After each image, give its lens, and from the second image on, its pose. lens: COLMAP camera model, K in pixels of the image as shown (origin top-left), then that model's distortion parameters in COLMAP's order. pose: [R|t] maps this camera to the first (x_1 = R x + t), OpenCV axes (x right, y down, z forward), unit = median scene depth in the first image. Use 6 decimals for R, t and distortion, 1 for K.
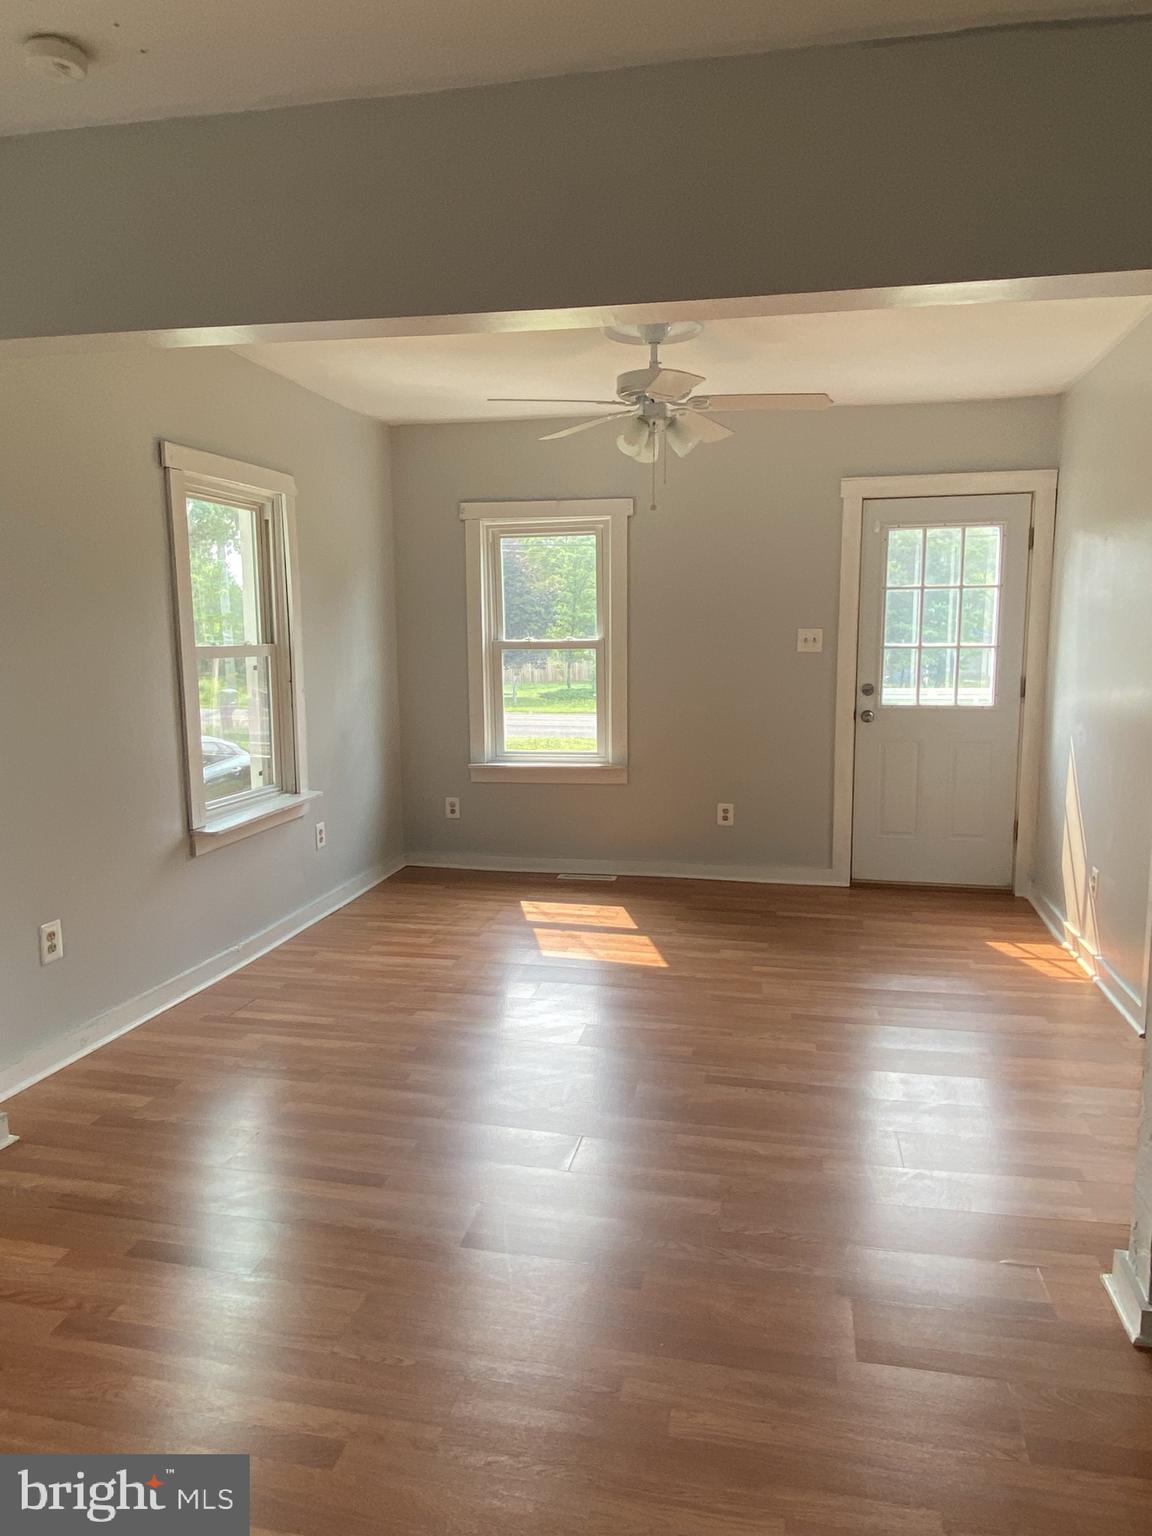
lens RADIAL K [[1012.3, 0, 576.0], [0, 1012.3, 768.0], [0, 0, 1]] dist [0.095608, -0.118326]
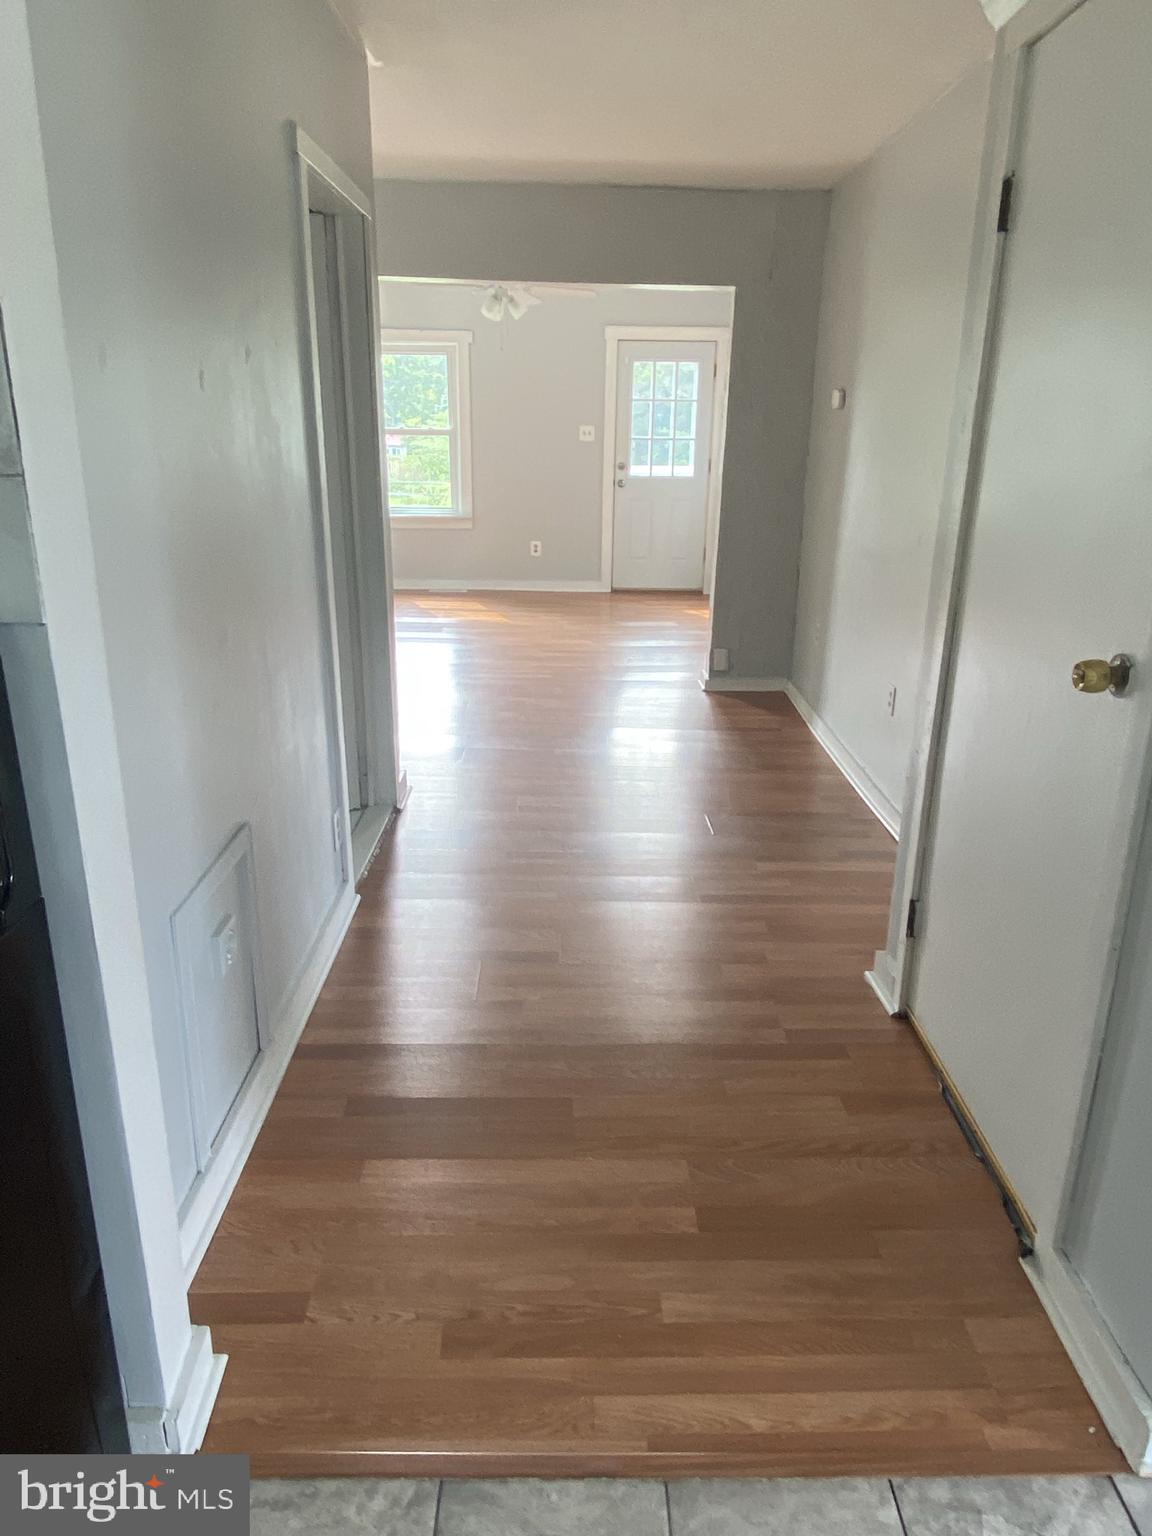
lens RADIAL K [[1012.3, 0, 576.0], [0, 1012.3, 768.0], [0, 0, 1]] dist [0.095608, -0.118326]
pose [[0.970473, -0.060534, 0.233491, -0.187902], [0.009940, 0.977211, 0.212035, 0.046114], [-0.241006, -0.203453, 0.948959, -0.606173]]
